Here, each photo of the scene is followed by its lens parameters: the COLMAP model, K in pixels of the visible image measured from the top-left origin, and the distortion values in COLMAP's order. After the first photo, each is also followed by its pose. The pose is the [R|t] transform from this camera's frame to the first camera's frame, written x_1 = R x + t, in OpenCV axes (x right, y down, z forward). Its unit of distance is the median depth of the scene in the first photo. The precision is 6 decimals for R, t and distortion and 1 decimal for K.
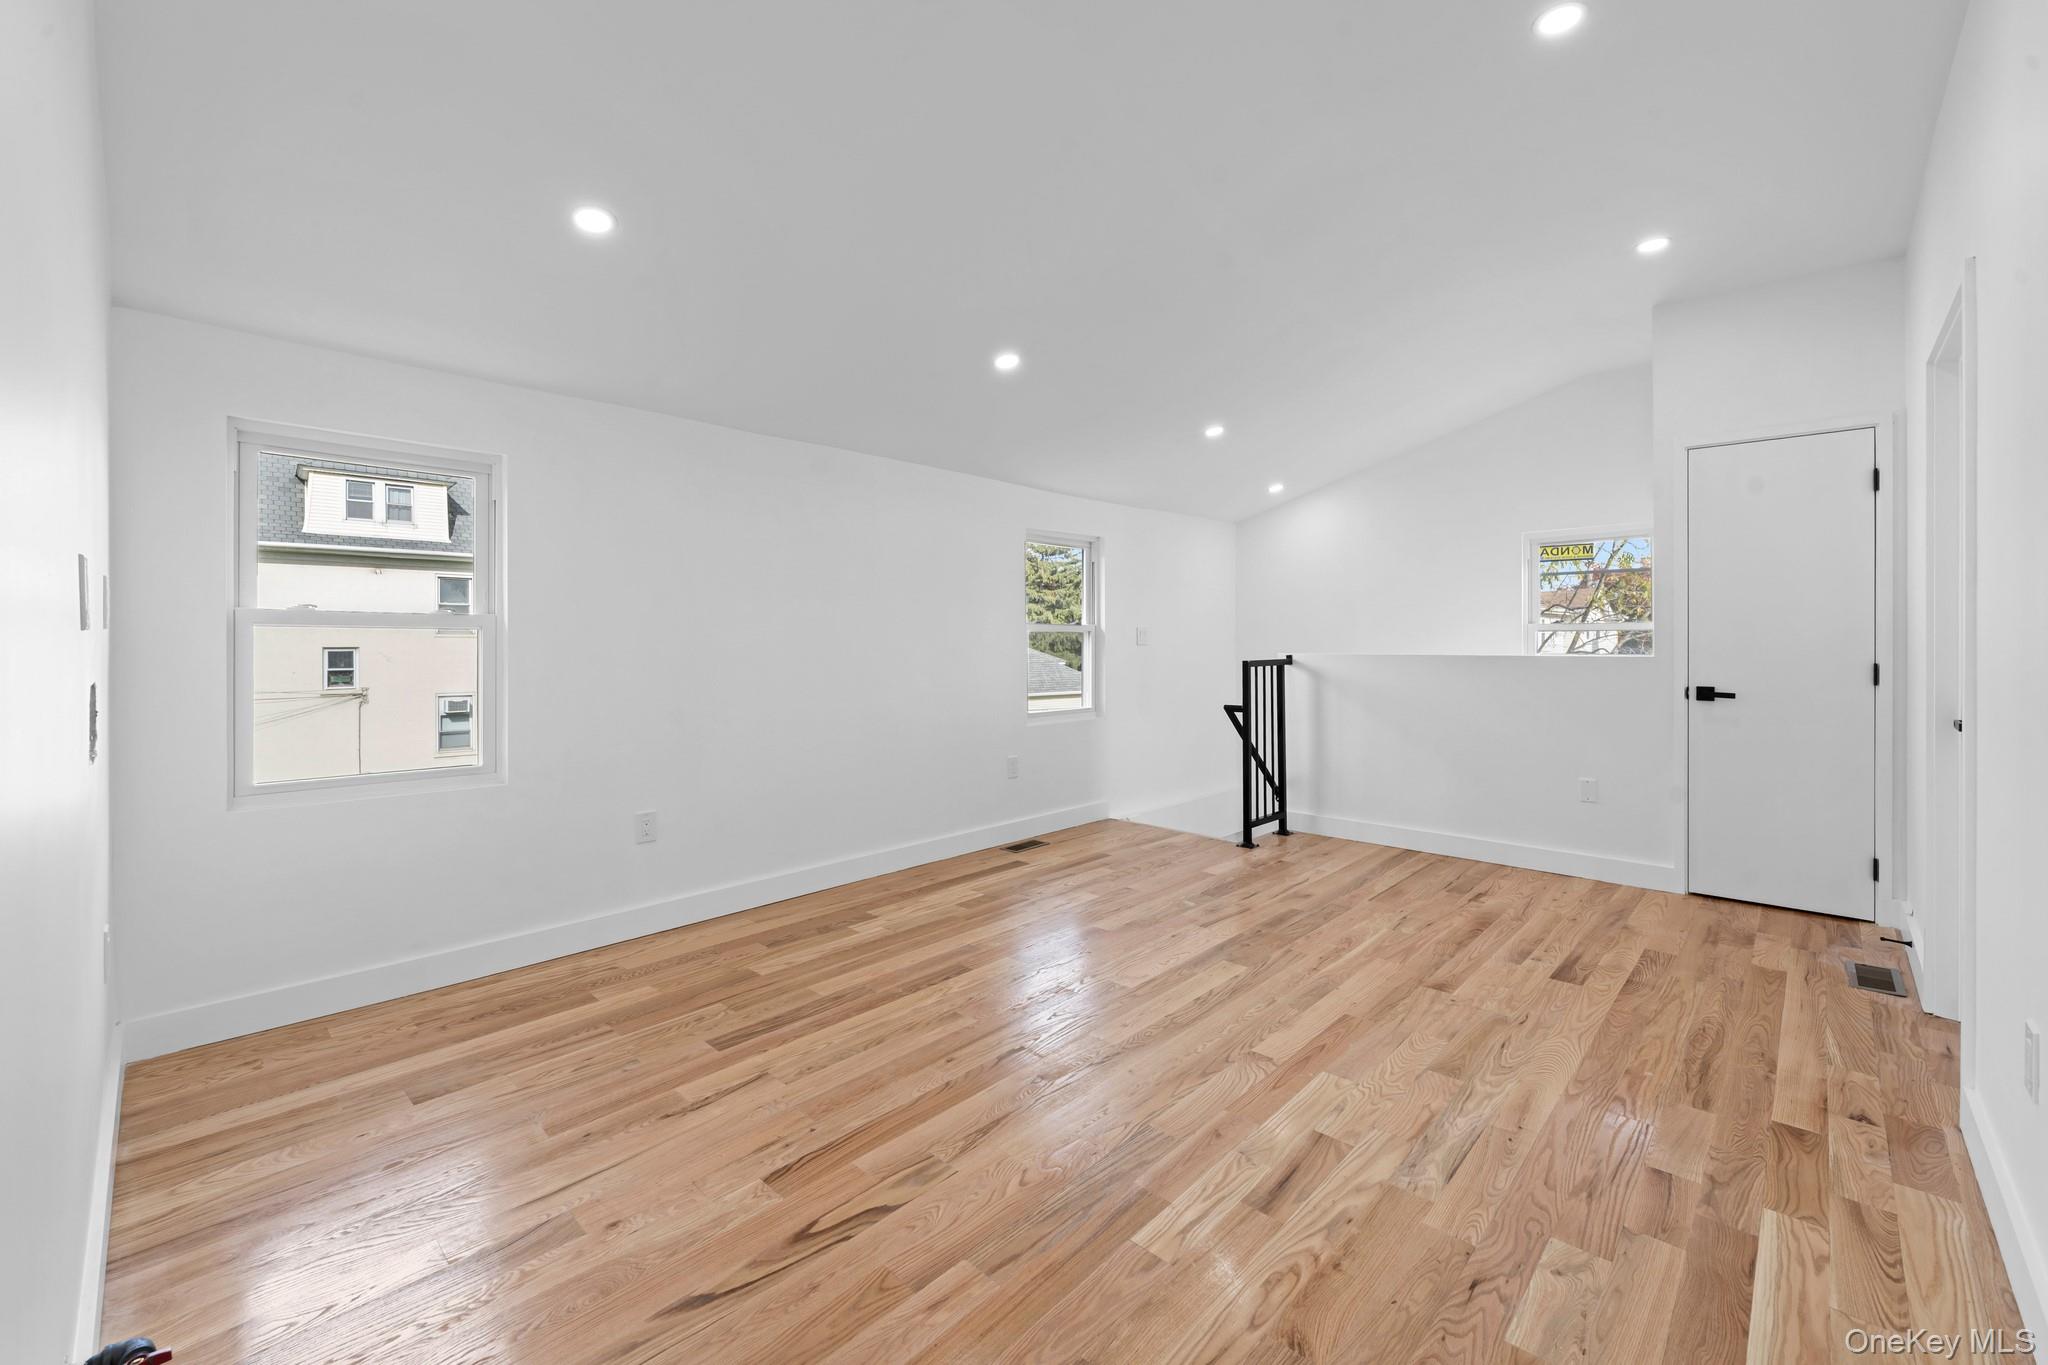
lens RADIAL K [[837.0, 0, 1032.3], [0, 837.0, 642.8], [0, 0, 1]] dist [-0.001802, -0.000123]
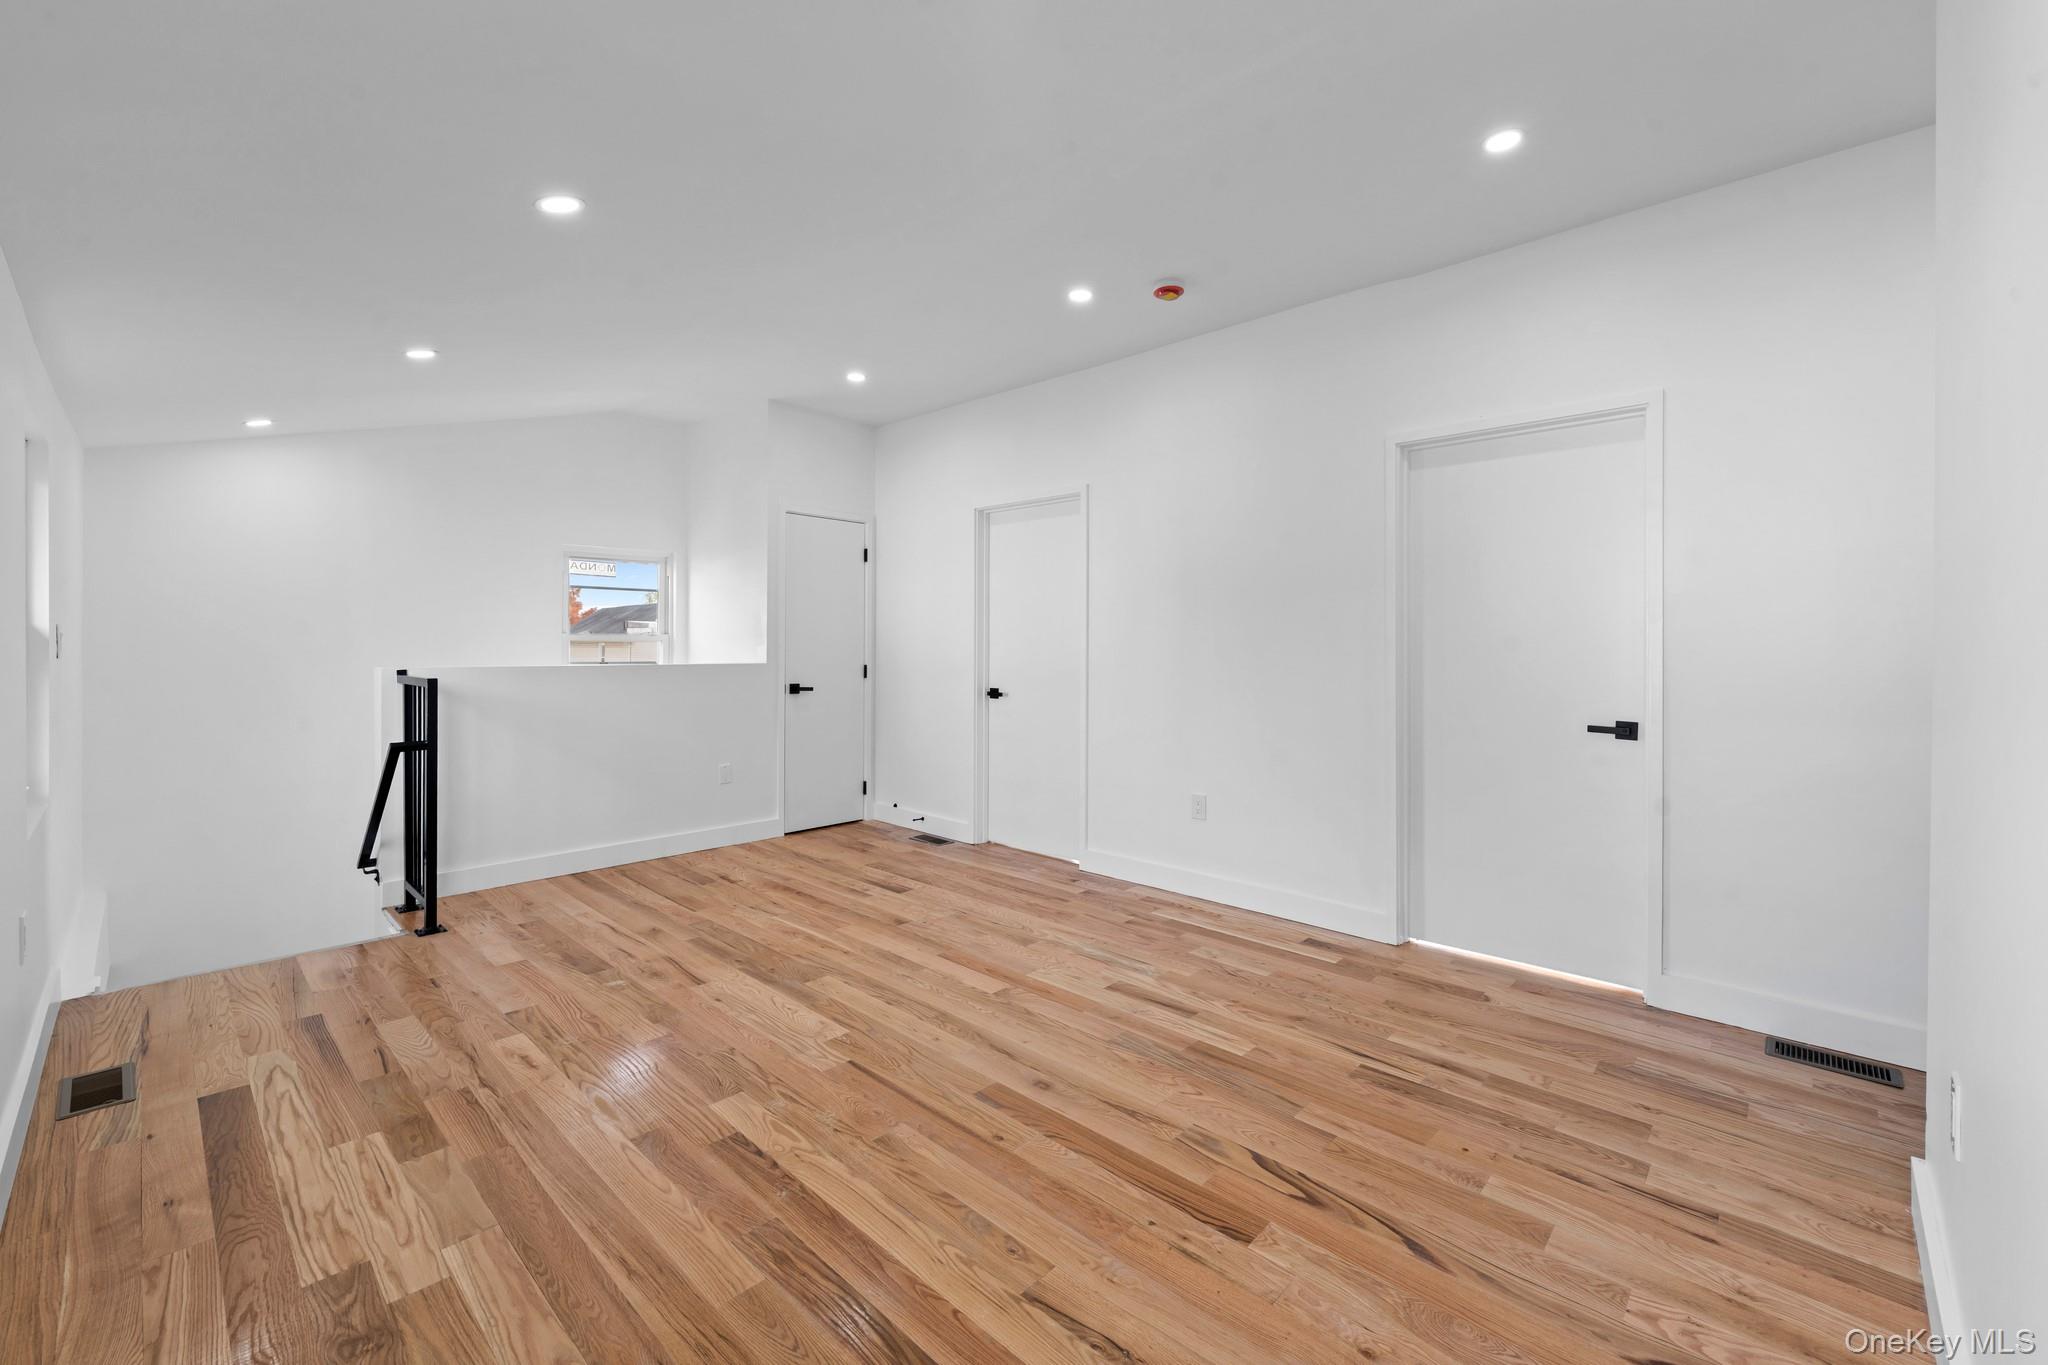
lens RADIAL K [[837.0, 0, 1028.5], [0, 837.0, 649.1], [0, 0, 1]] dist [-0.001802, -0.000123]
pose [[0.006813, -0.001425, 0.999976, -0.948680], [0.000808, 0.999999, 0.001420, -0.012290], [-0.999976, 0.000799, 0.006814, 0.940623]]
